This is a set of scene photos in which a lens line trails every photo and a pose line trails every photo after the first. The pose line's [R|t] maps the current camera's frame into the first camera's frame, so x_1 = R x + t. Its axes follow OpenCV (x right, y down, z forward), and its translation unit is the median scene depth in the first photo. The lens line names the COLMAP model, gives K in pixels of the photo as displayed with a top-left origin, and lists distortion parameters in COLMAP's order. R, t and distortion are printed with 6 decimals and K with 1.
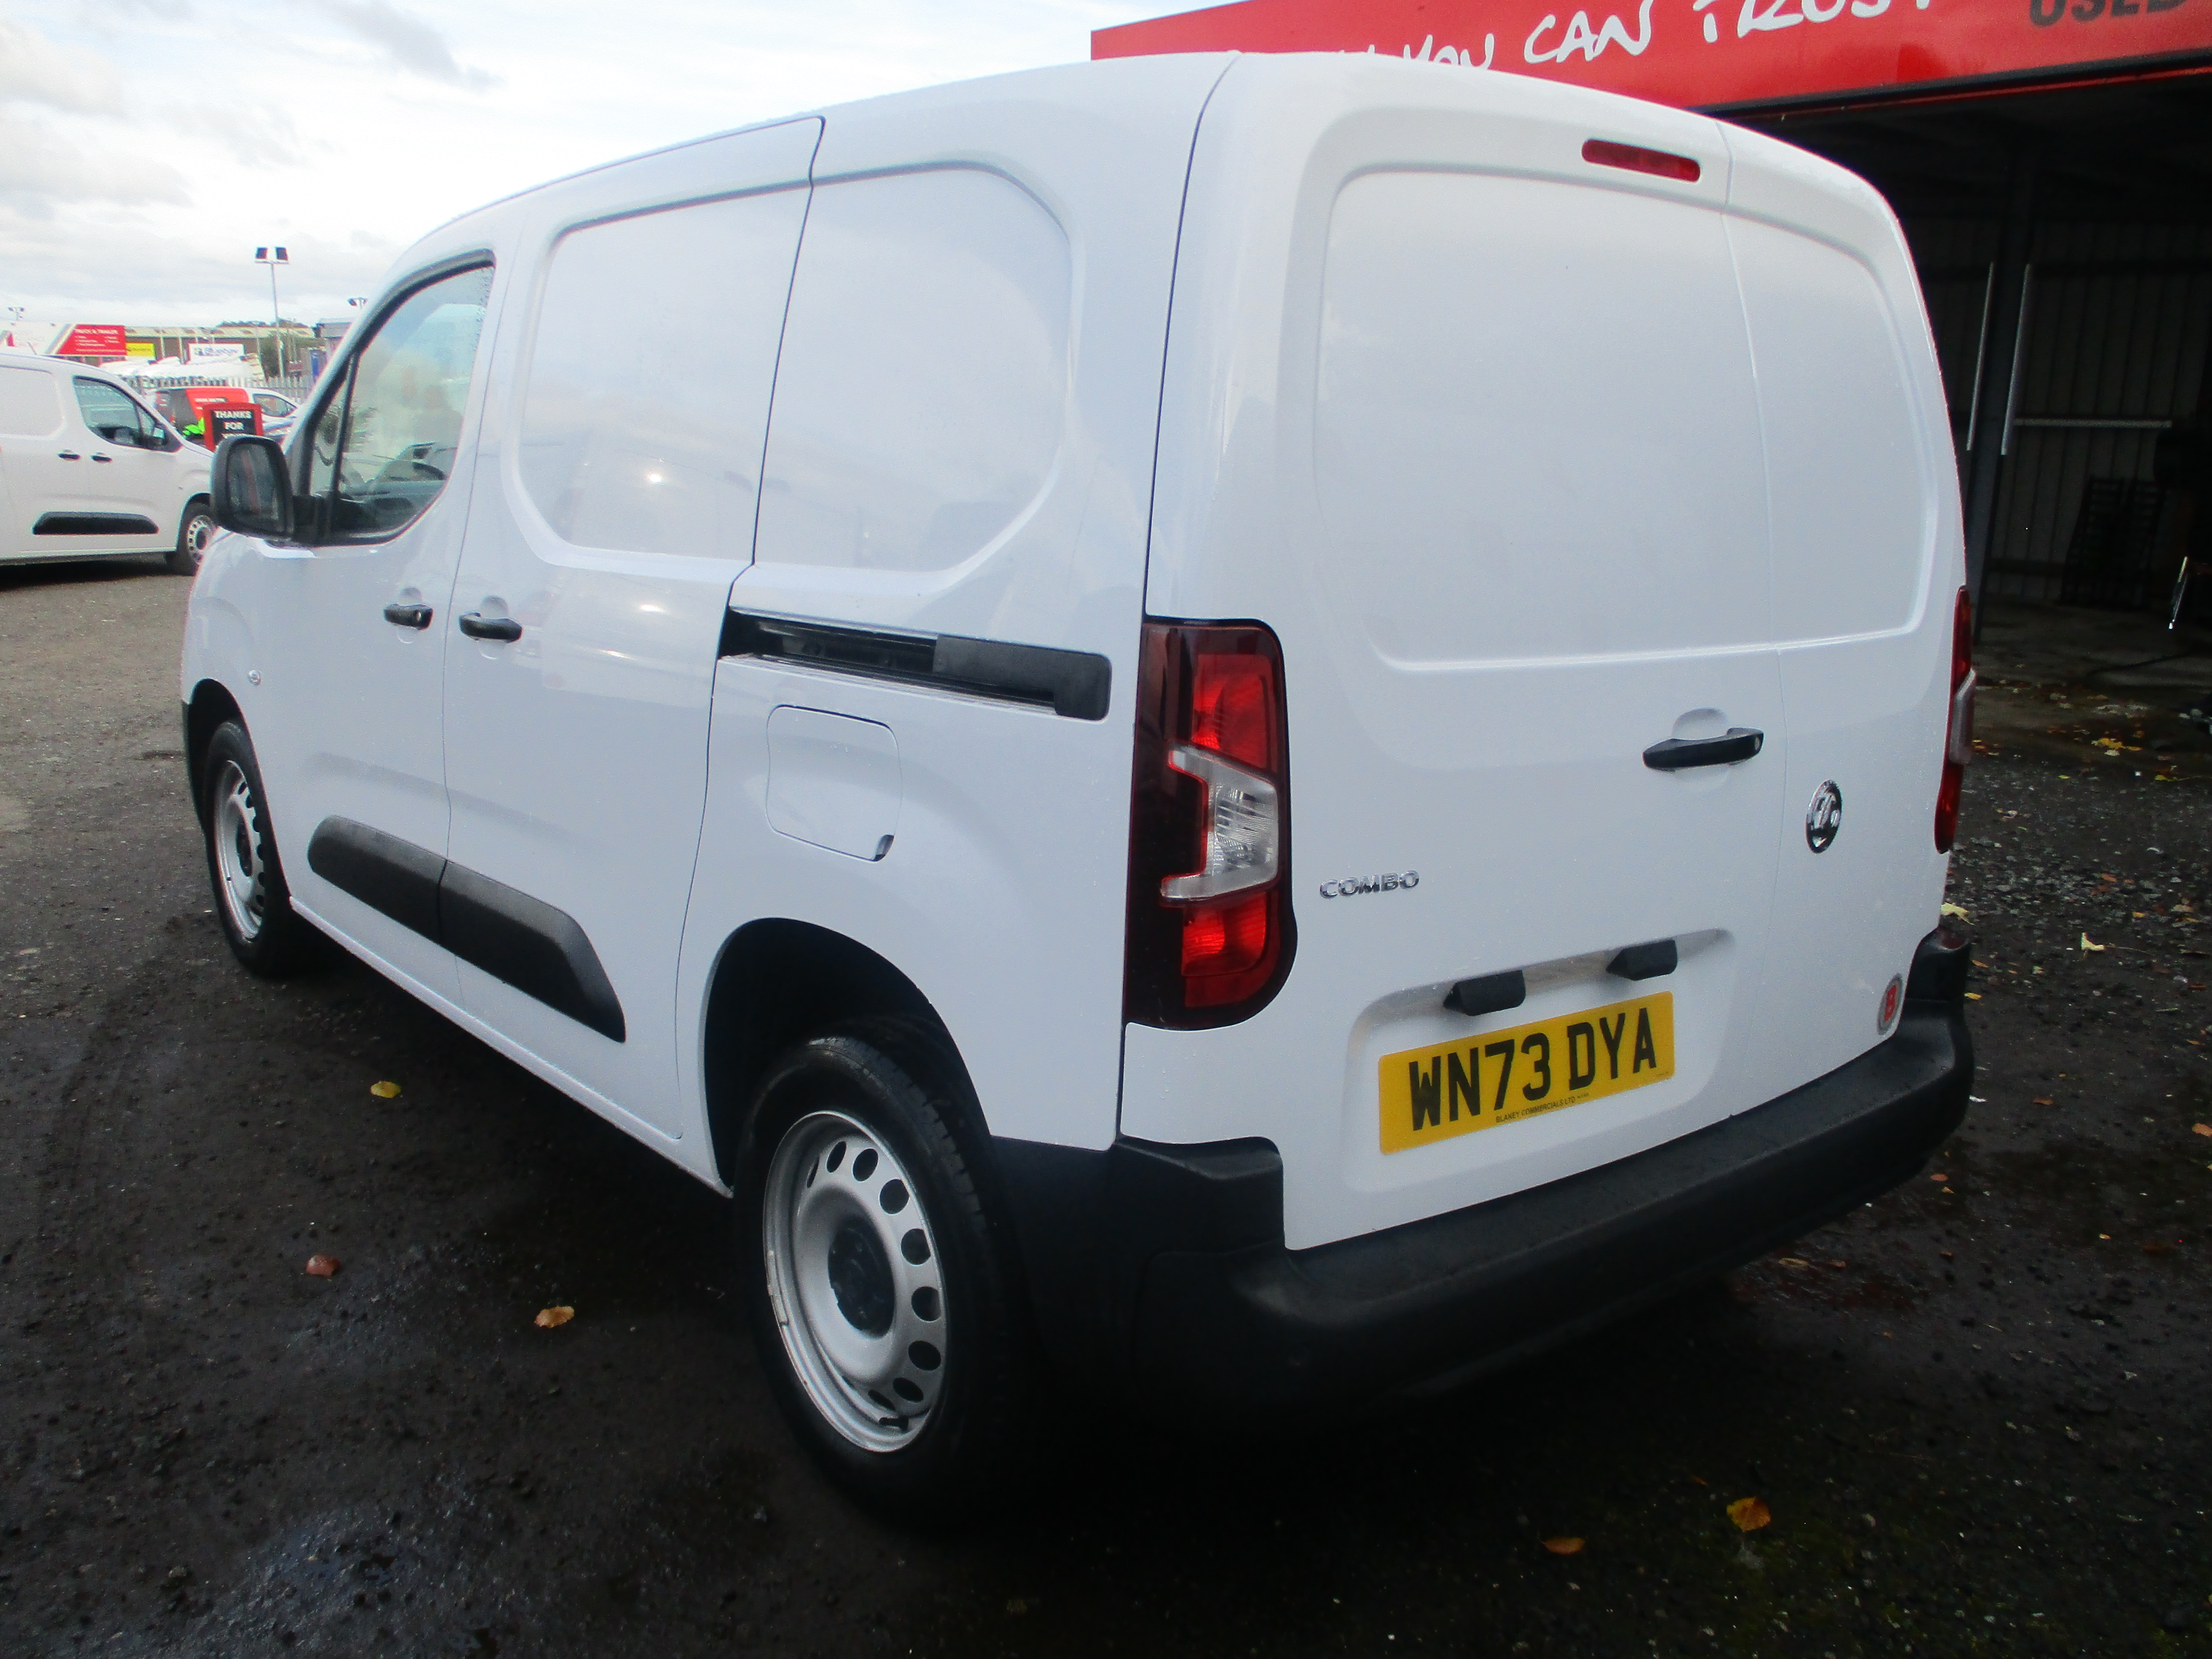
lens RADIAL K [[2060.7, 0, 1106.0], [0, 2060.7, 829.5], [0, 0, 1]] dist [-0.014748, 0.010227]
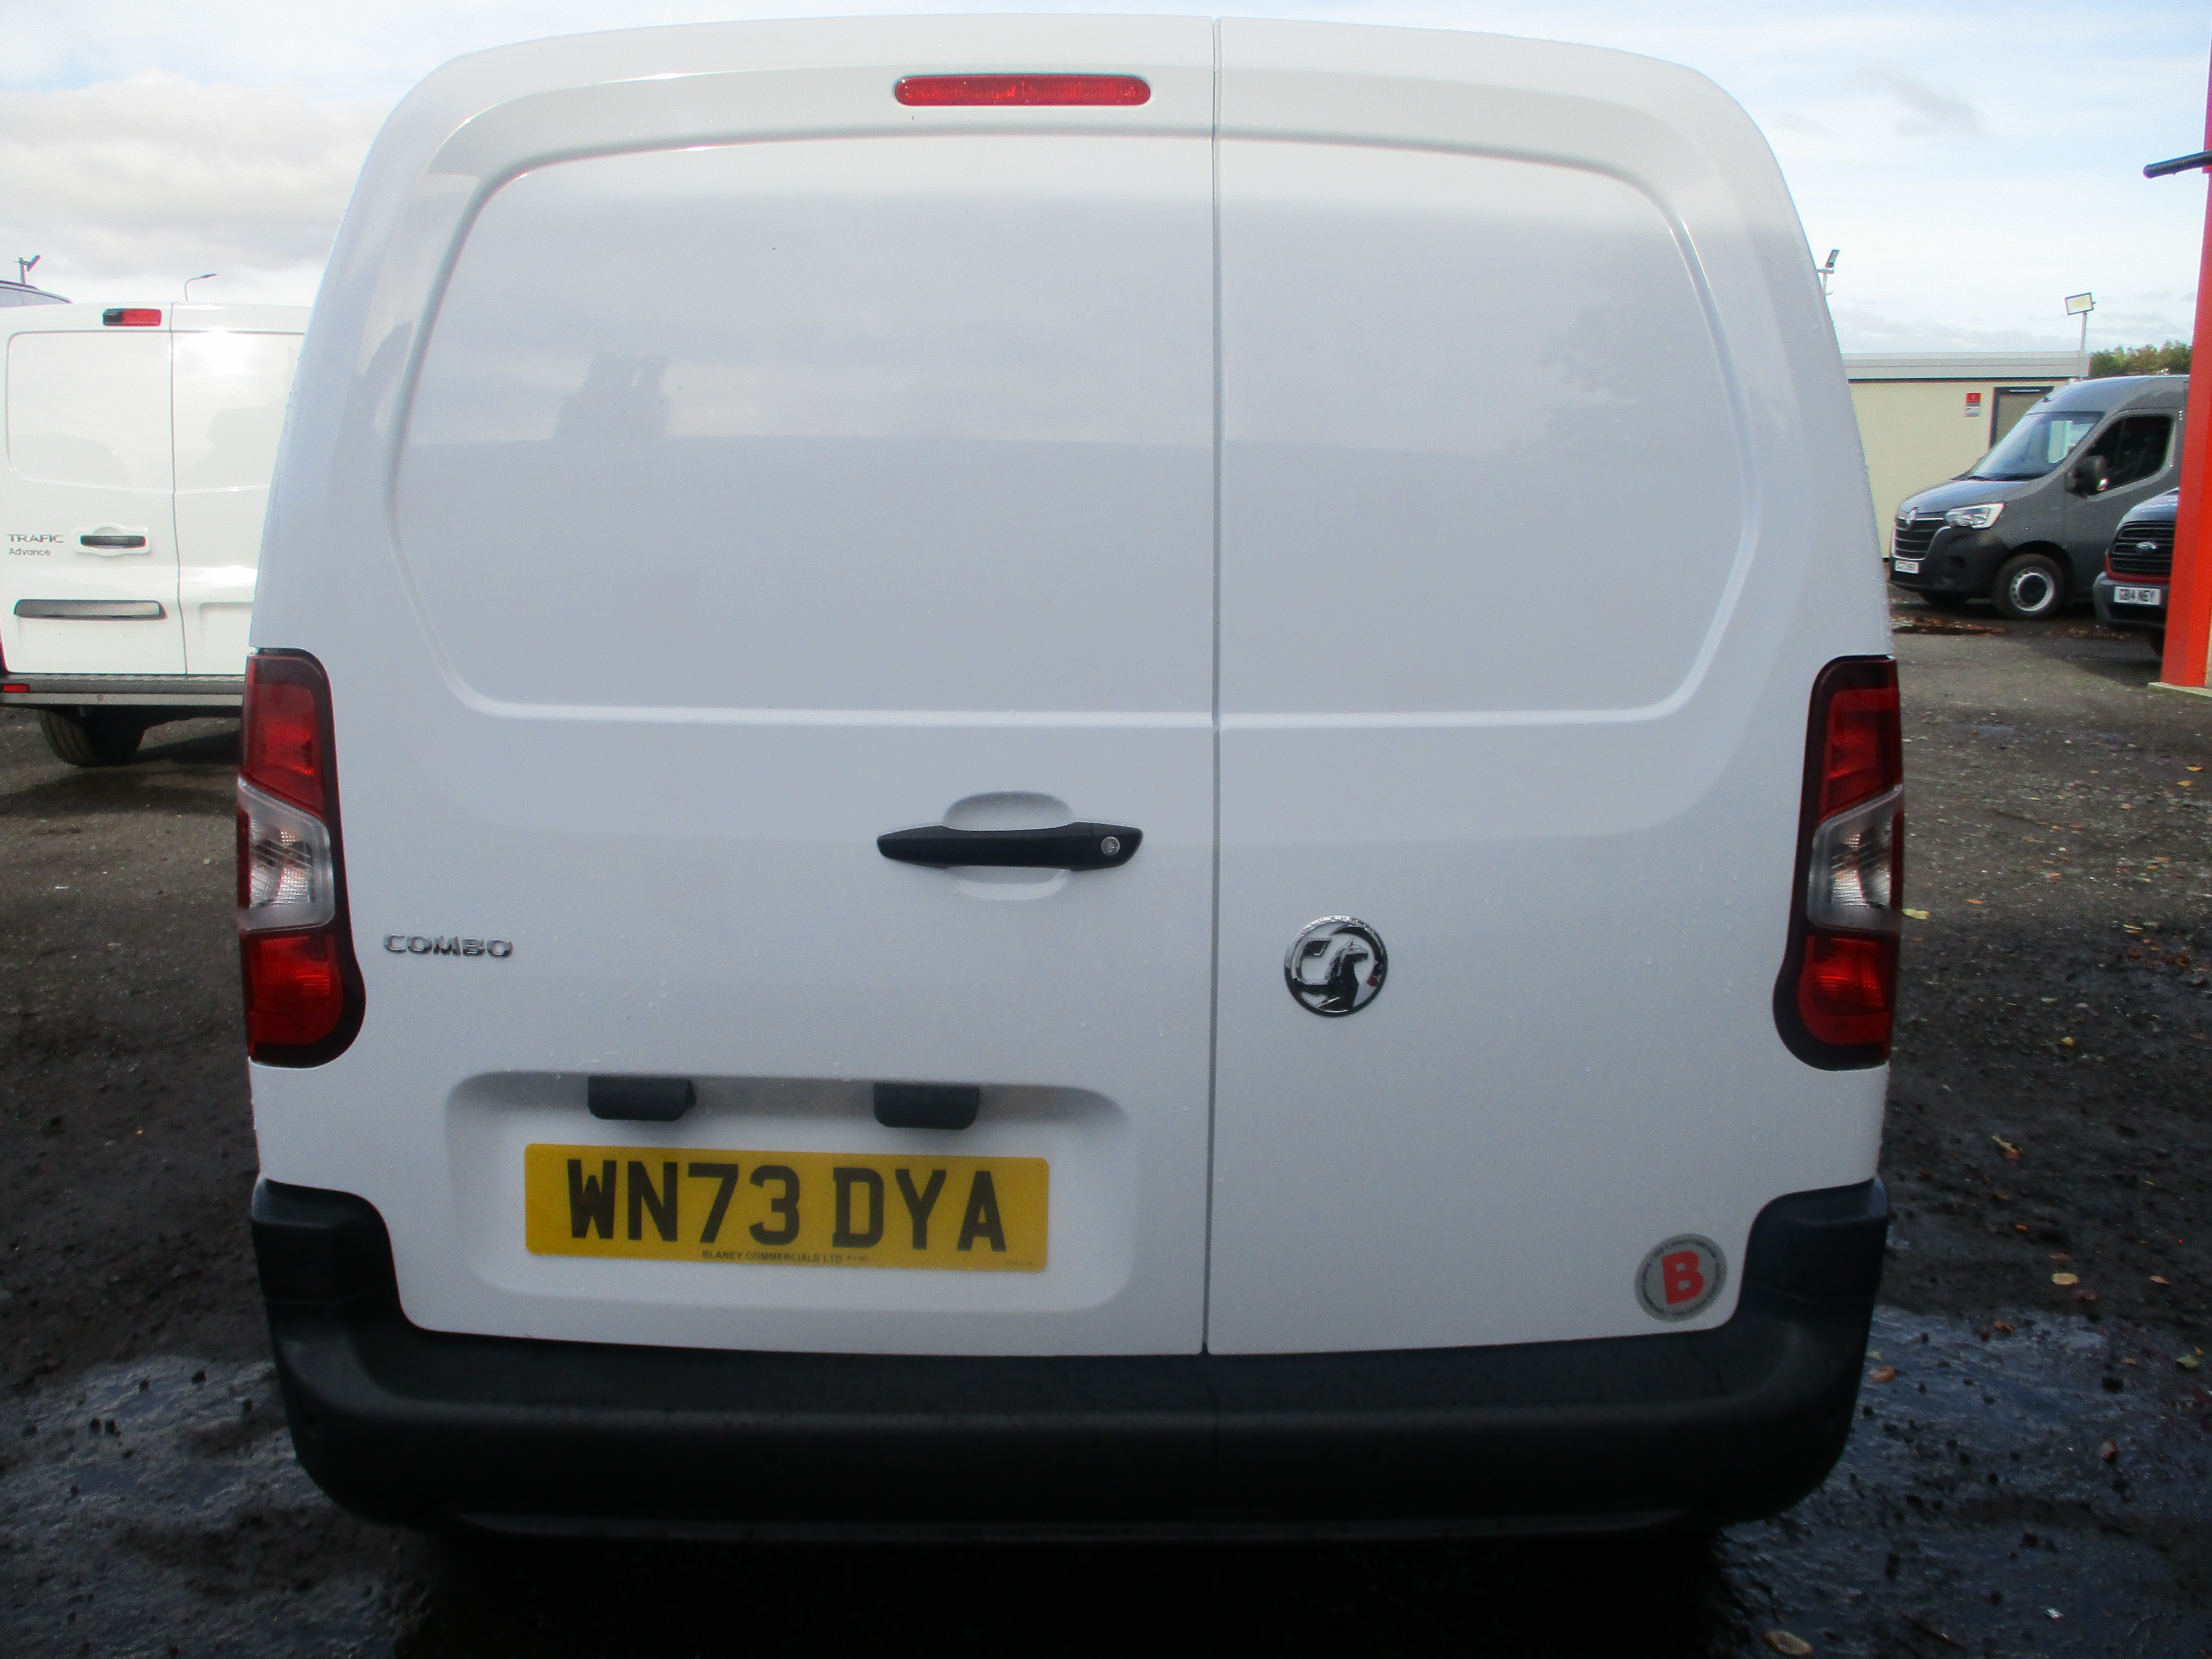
lens RADIAL K [[2060.7, 0, 1106.0], [0, 2060.7, 829.5], [0, 0, 1]] dist [-0.014748, 0.010227]
pose [[0.728178, 0.091286, -0.679281, 0.839293], [-0.104639, 0.994279, 0.021447, -0.065294], [0.677353, 0.055462, 0.733565, 0.467542]]
